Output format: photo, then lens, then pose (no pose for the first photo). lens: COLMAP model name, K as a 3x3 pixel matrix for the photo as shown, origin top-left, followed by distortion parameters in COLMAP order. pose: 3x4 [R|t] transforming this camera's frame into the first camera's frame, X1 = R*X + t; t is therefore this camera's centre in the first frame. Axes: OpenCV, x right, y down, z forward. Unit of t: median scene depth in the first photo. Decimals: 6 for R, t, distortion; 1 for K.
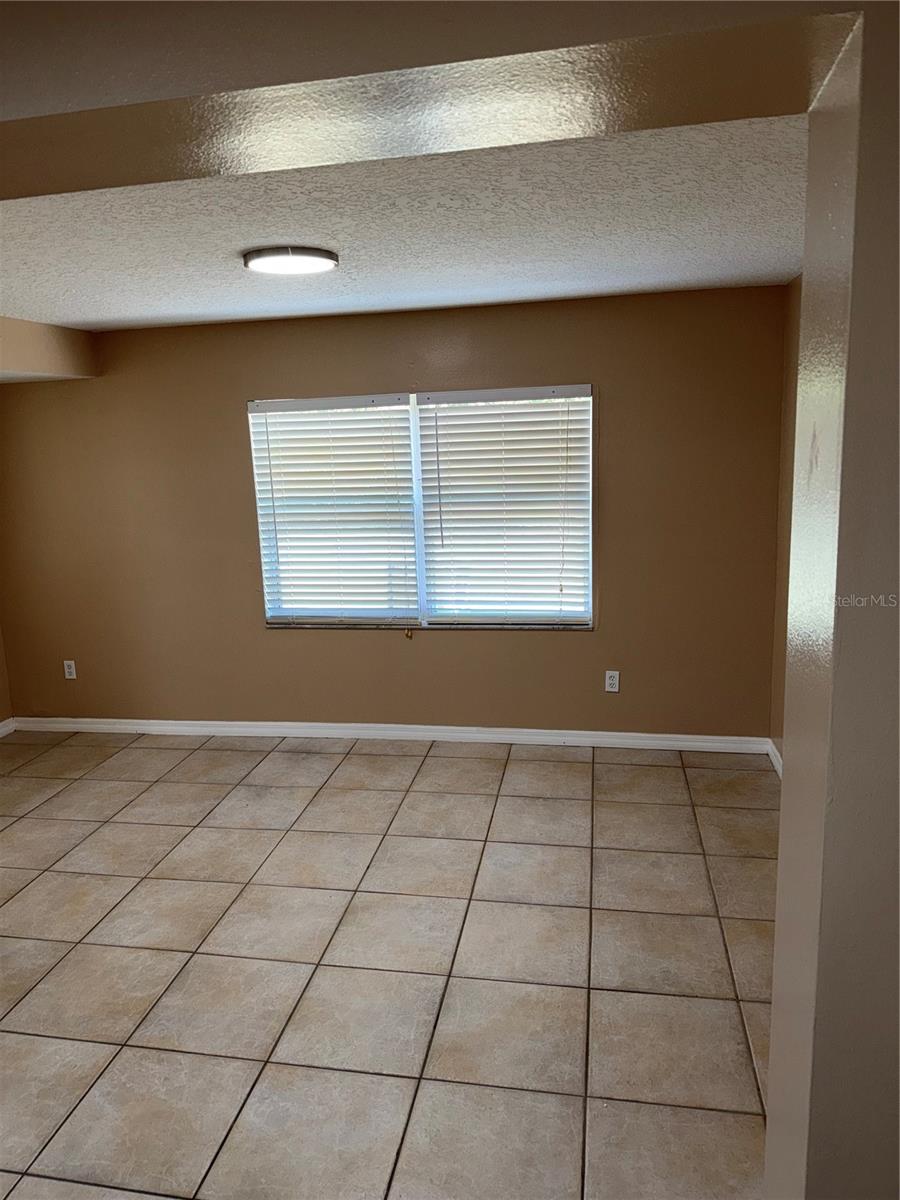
lens RADIAL K [[827.0, 0, 438.5], [0, 827.0, 596.3], [0, 0, 1]] dist [0.084065, -0.124104]
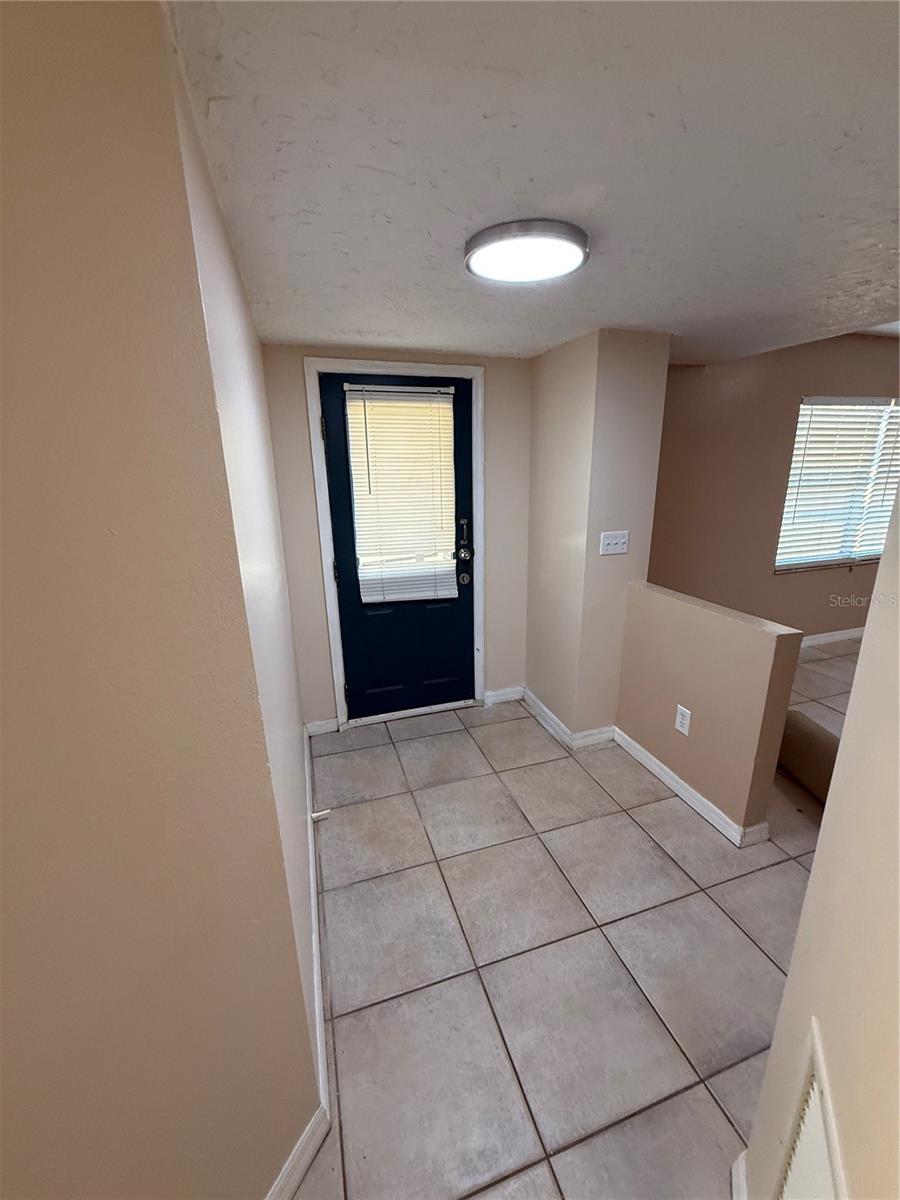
lens RADIAL K [[479.3, 0, 449.3], [0, 479.3, 595.3], [0, 0, 1]] dist [0.000497, -0.000458]
pose [[0.877812, -0.109653, 0.466286, -1.112649], [0.078479, 0.993215, 0.085824, -0.038665], [-0.472533, -0.038743, 0.880461, 0.622361]]
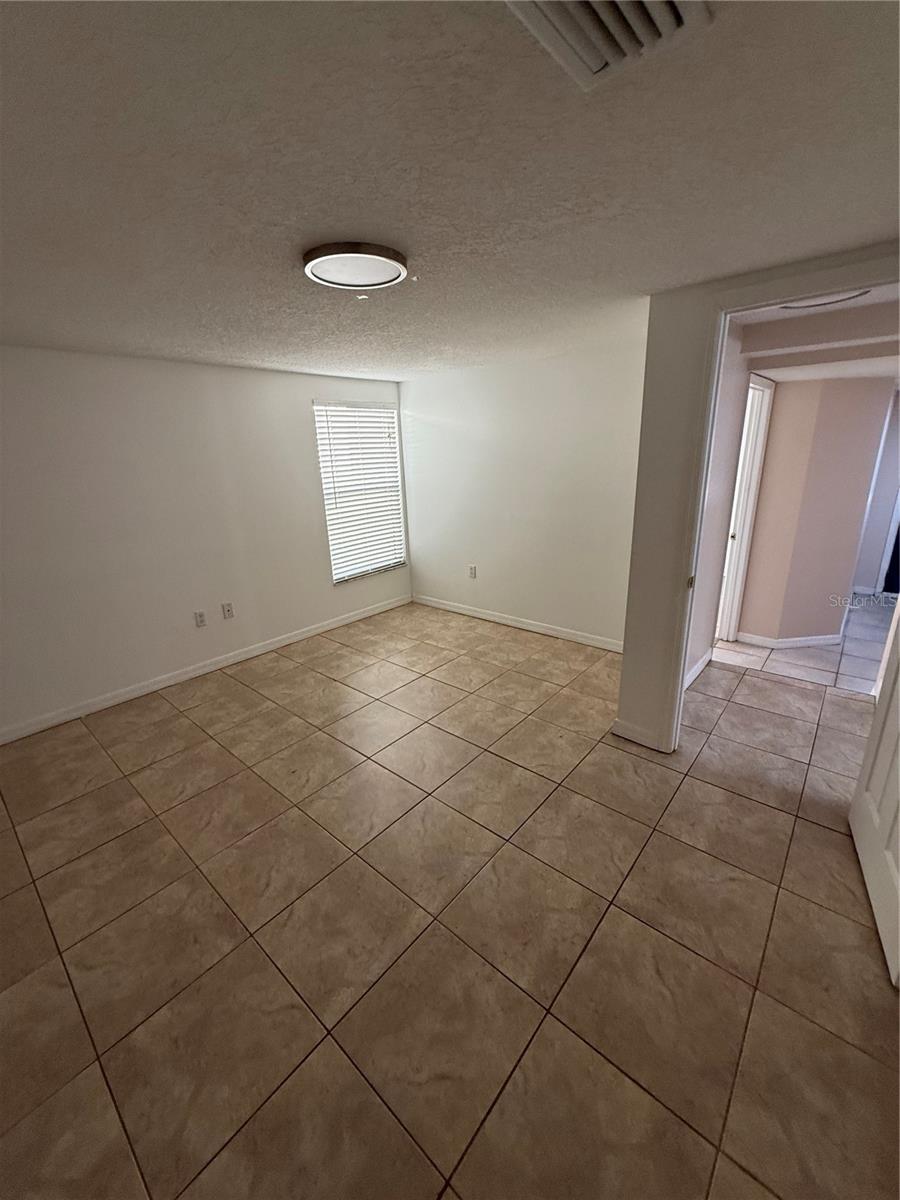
lens RADIAL K [[478.5, 0, 447.9], [0, 478.5, 596.1], [0, 0, 1]] dist [-0.001332, -0.000182]
pose [[0.864296, 0.158278, -0.477432, -1.262318], [-0.095281, 0.983533, 0.153571, 0.073484], [0.493877, -0.087241, 0.865144, -0.076891]]
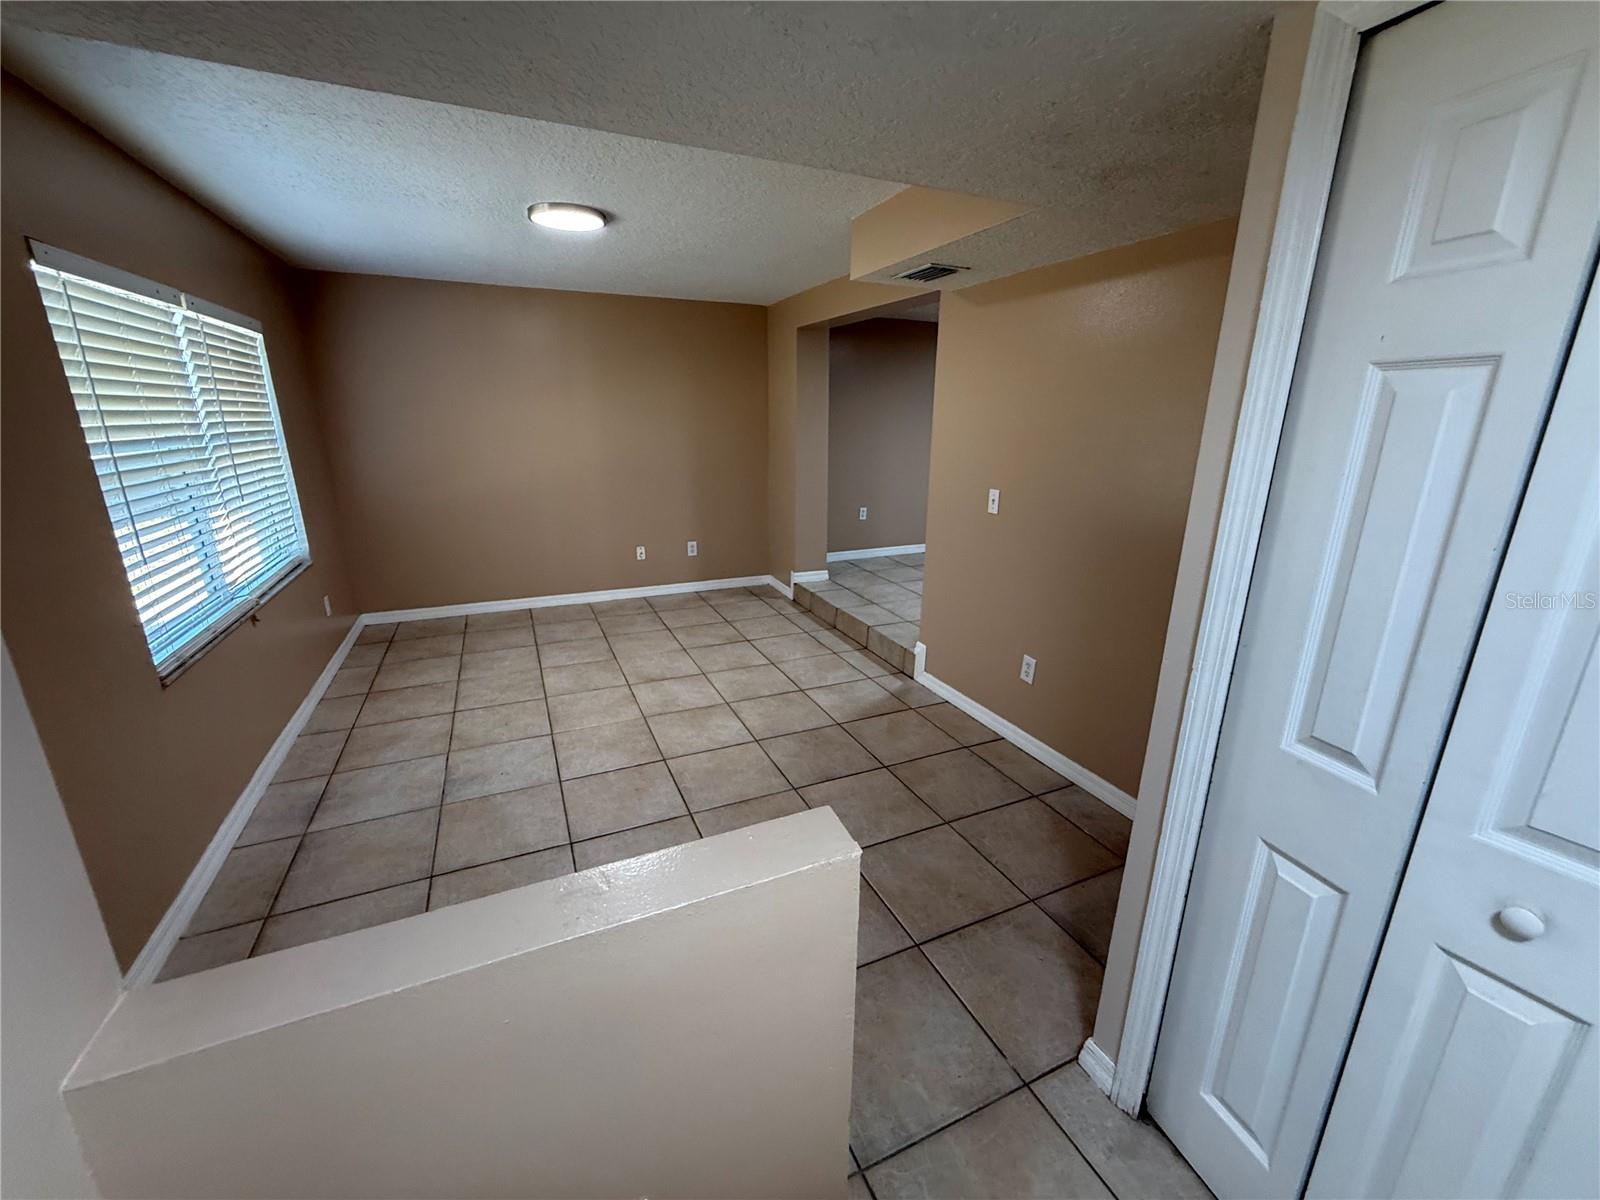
lens RADIAL K [[639.0, 0, 795.5], [0, 639.0, 598.9], [0, 0, 1]] dist [0.000497, -0.000458]
pose [[-0.572478, -0.196455, 0.796036, -0.837240], [0.174123, 0.919596, 0.352171, -0.099446], [-0.801218, 0.340219, -0.492241, 0.930268]]
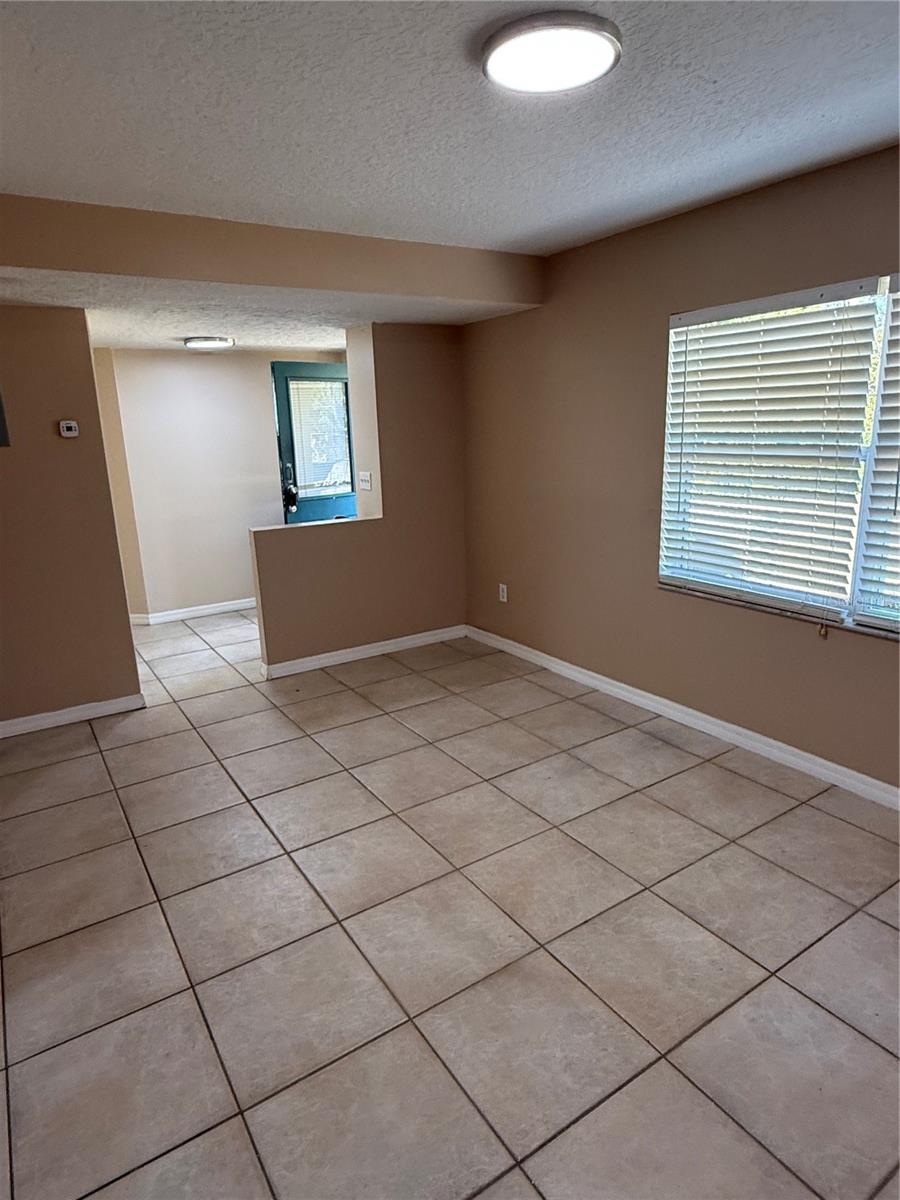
lens RADIAL K [[705.1, 0, 450.0], [0, 705.1, 600.0], [0, 0, 1]] dist [0.023121, -0.026523]
pose [[0.693930, 0.193083, -0.693672, 0.167828], [-0.132548, 0.981167, 0.140510, -0.025760], [0.707738, -0.005559, 0.706453, 0.358075]]
